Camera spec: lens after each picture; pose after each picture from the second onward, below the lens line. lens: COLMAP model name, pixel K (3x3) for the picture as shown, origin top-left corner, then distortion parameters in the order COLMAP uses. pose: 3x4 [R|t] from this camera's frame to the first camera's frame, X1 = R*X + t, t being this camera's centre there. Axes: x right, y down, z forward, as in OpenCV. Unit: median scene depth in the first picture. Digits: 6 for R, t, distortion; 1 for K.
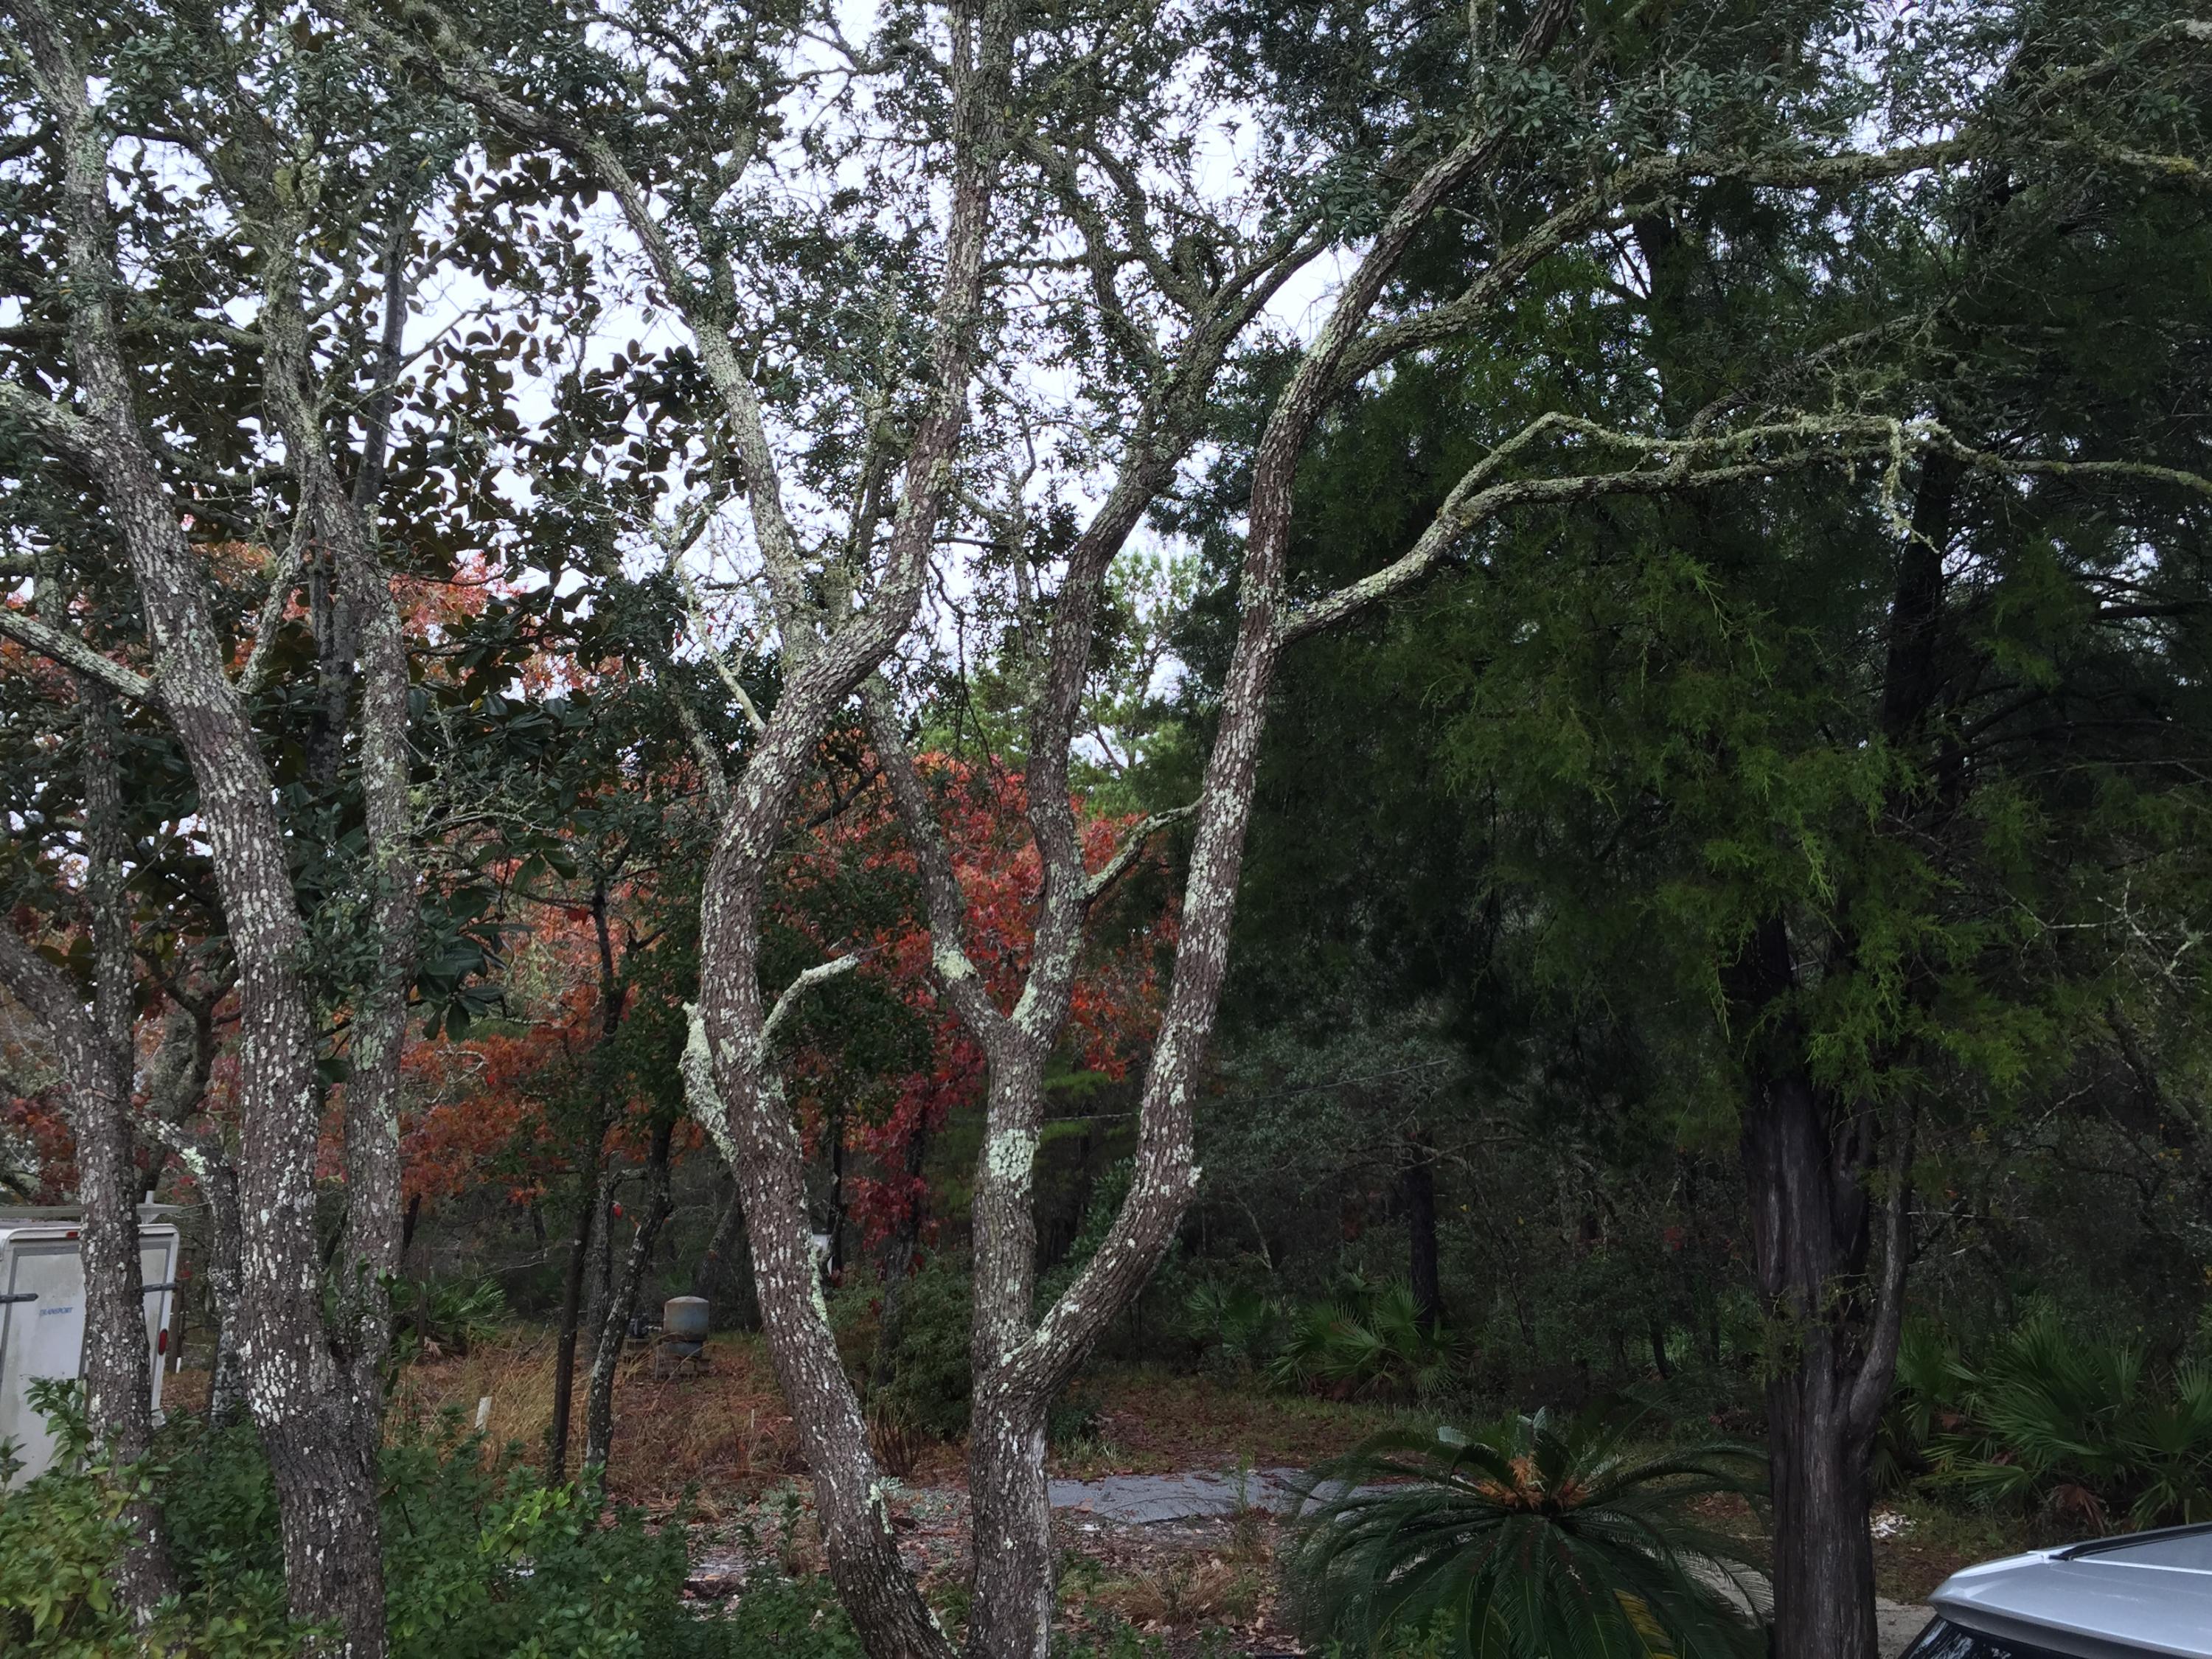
lens RADIAL K [[1883.1, 0, 1115.2], [0, 1883.1, 832.3], [0, 0, 1]] dist [0.050002, -0.032352]
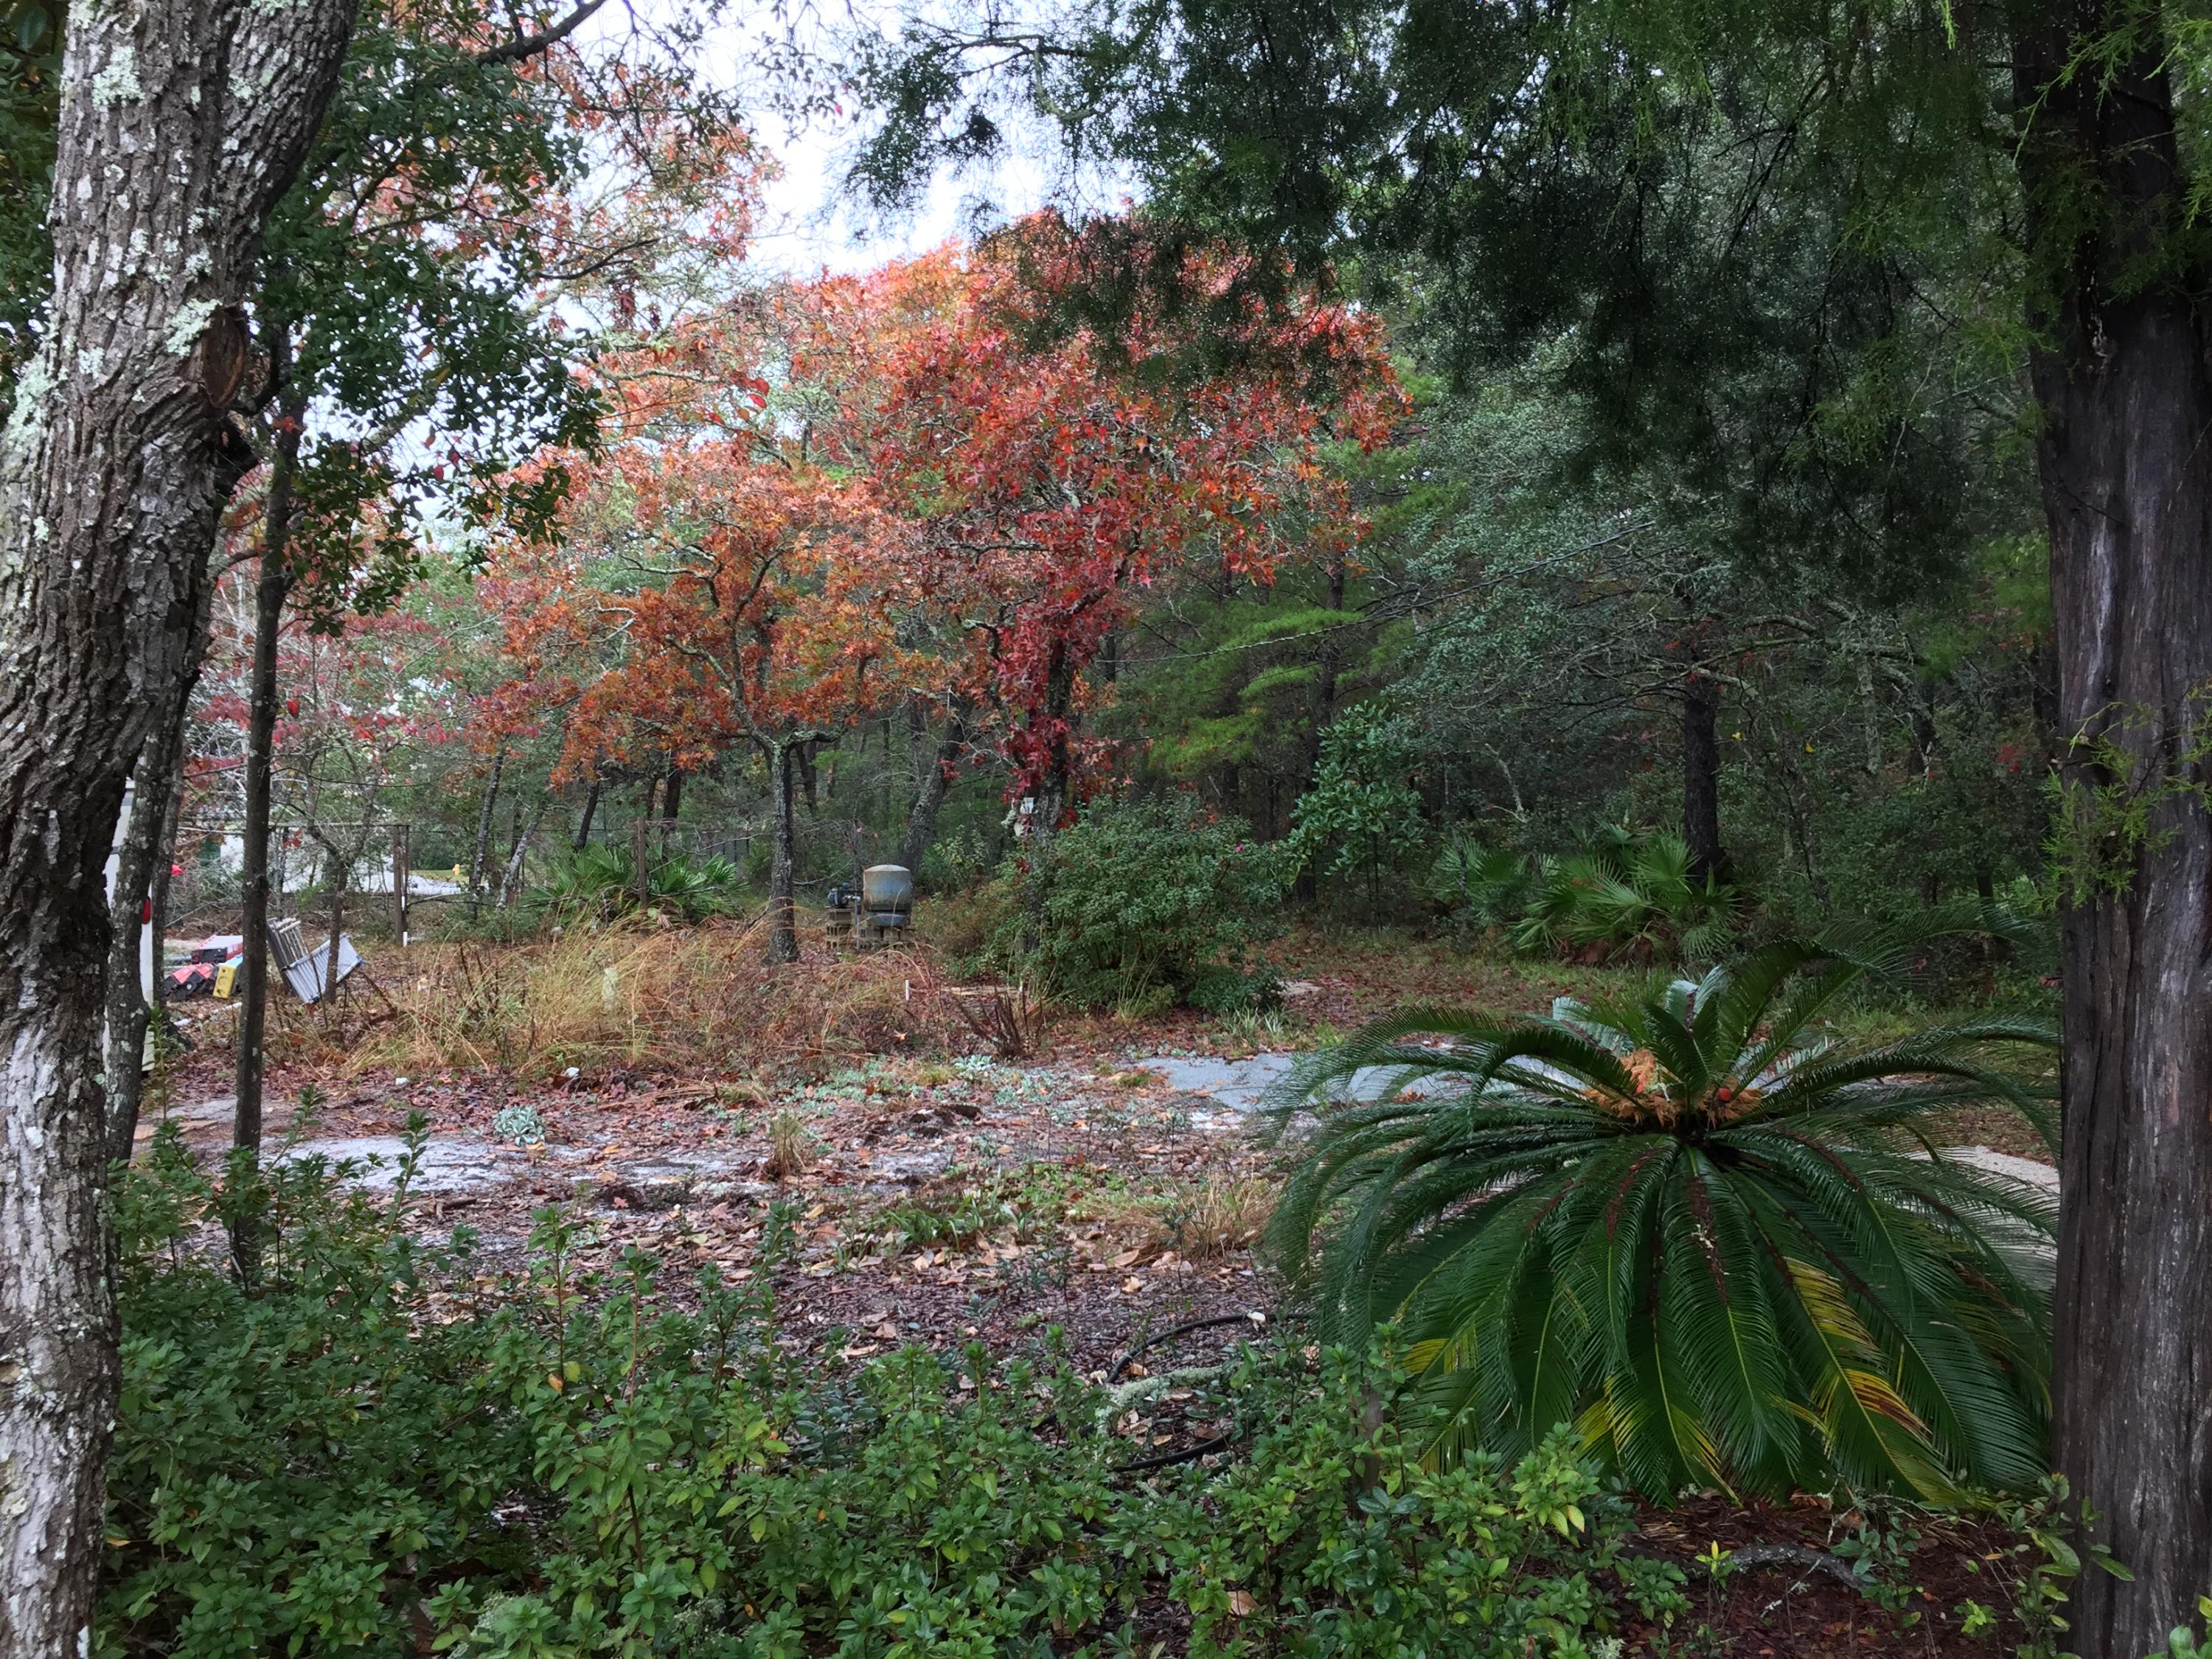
lens RADIAL K [[1883.1, 0, 1100.2], [0, 1883.1, 819.3], [0, 0, 1]] dist [0.050002, -0.032352]
pose [[0.982752, -0.023999, -0.183365, 0.150717], [0.061961, 0.976963, 0.204215, 0.119708], [0.174239, -0.212054, 0.961600, 0.387836]]
